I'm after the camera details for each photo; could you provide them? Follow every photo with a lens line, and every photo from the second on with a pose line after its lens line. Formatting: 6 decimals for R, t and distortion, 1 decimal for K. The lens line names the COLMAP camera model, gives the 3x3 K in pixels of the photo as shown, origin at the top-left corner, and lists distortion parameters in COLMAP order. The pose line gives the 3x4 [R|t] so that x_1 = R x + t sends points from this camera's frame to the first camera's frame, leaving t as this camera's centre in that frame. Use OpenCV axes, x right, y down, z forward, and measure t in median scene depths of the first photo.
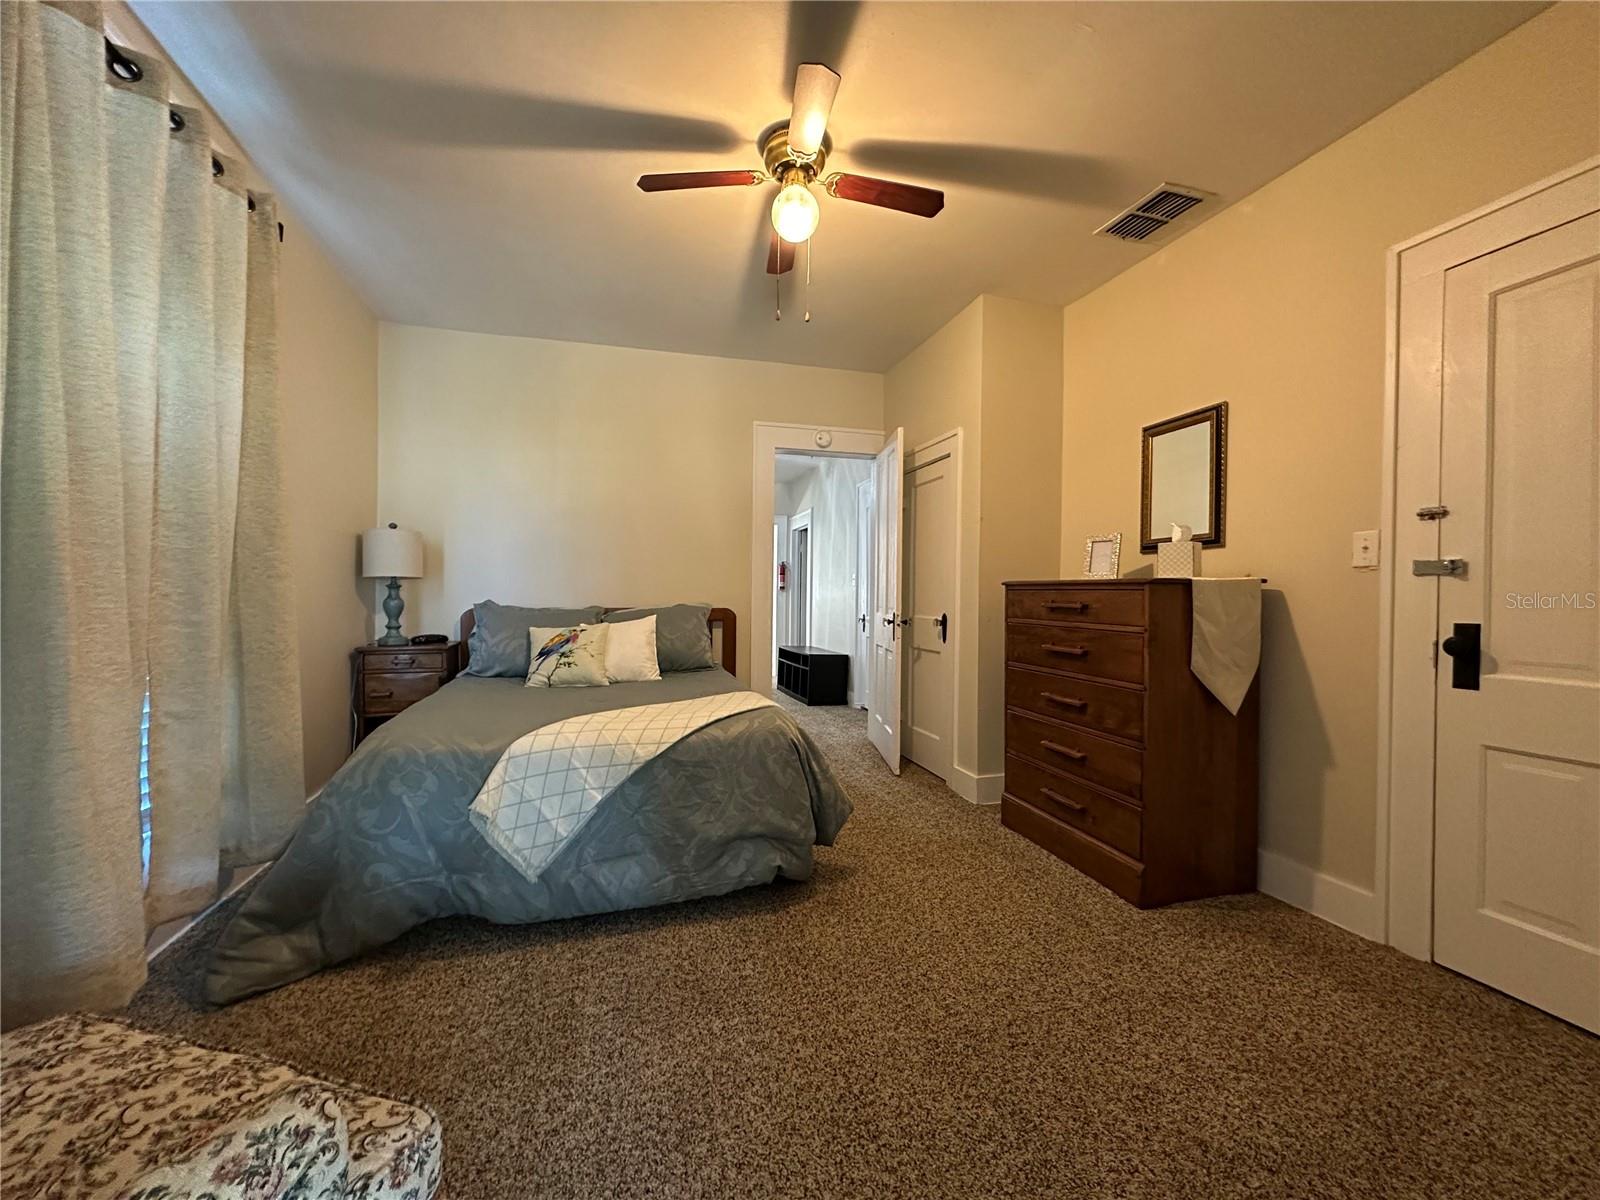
lens RADIAL K [[639.4, 0, 802.3], [0, 639.4, 599.7], [0, 0, 1]] dist [-0.000943, 0.000728]
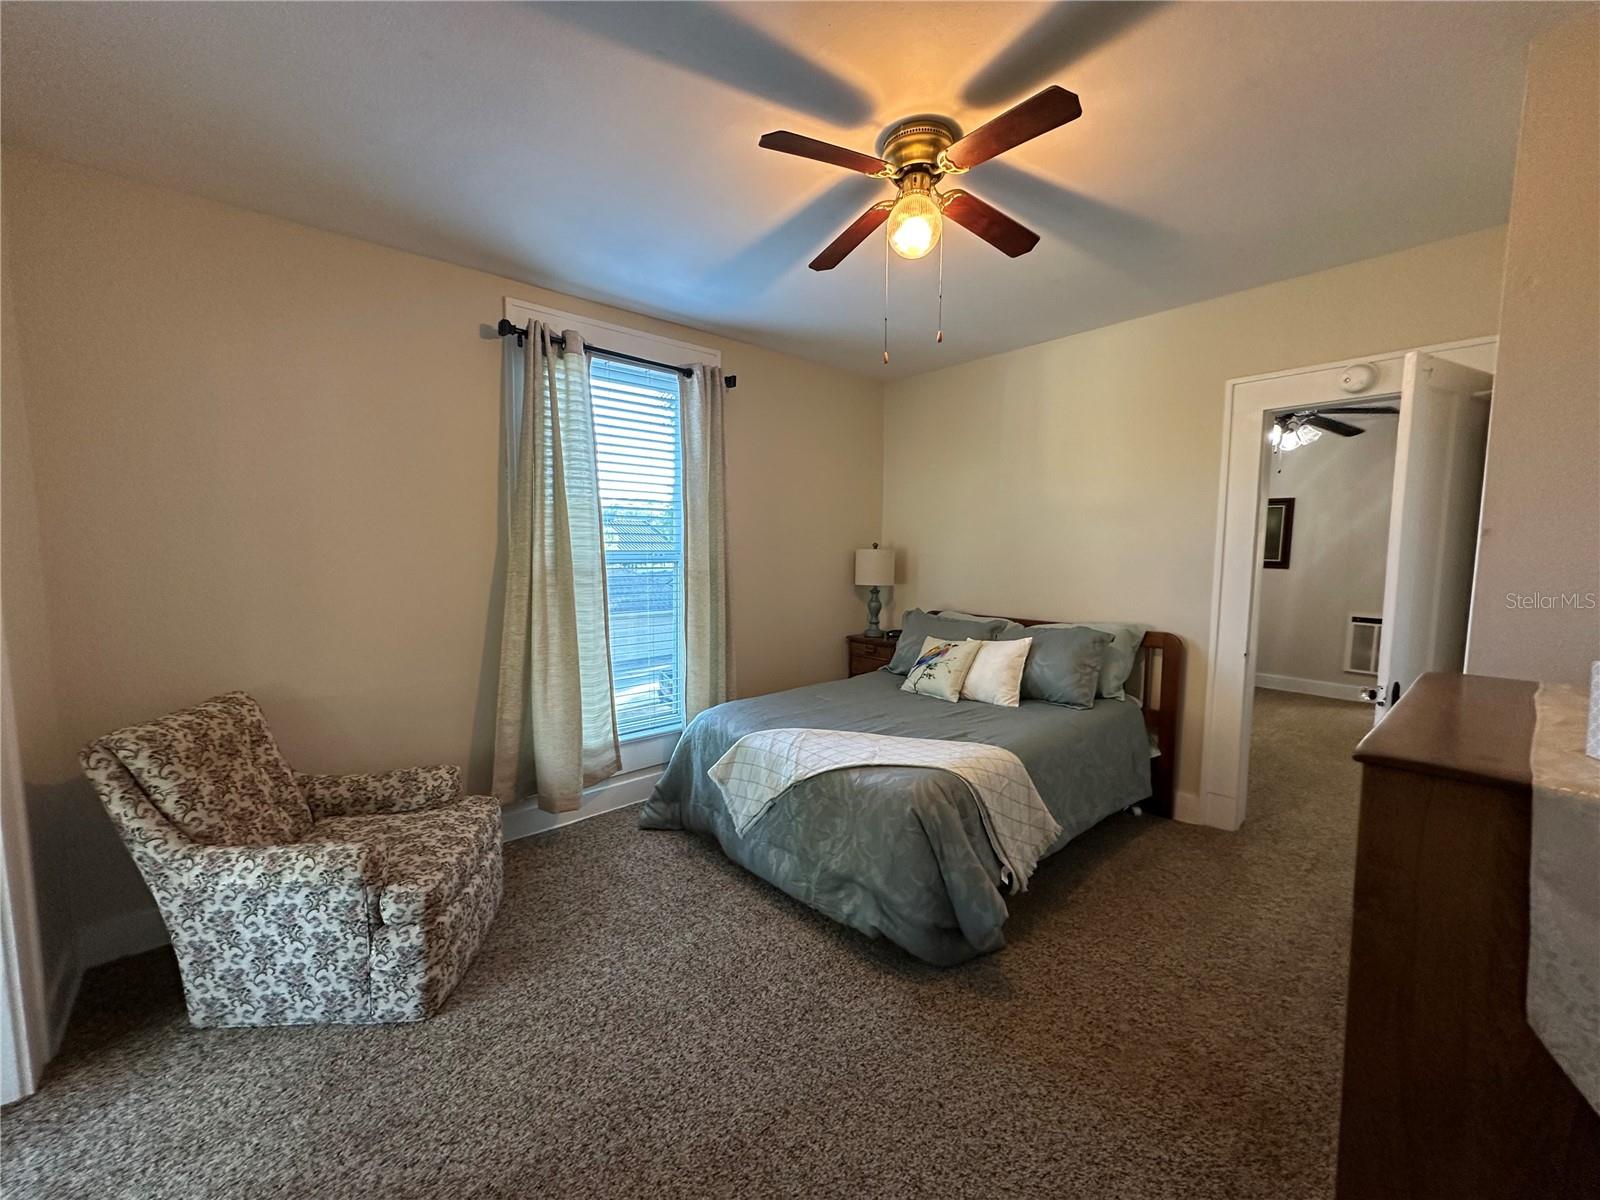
lens RADIAL K [[639.4, 0, 796.8], [0, 639.4, 599.2], [0, 0, 1]] dist [-0.000943, 0.000728]
pose [[0.421802, 0.070178, -0.903968, 0.740607], [-0.006849, 0.997218, 0.074222, -0.156876], [0.906662, -0.025115, 0.421109, 0.466349]]
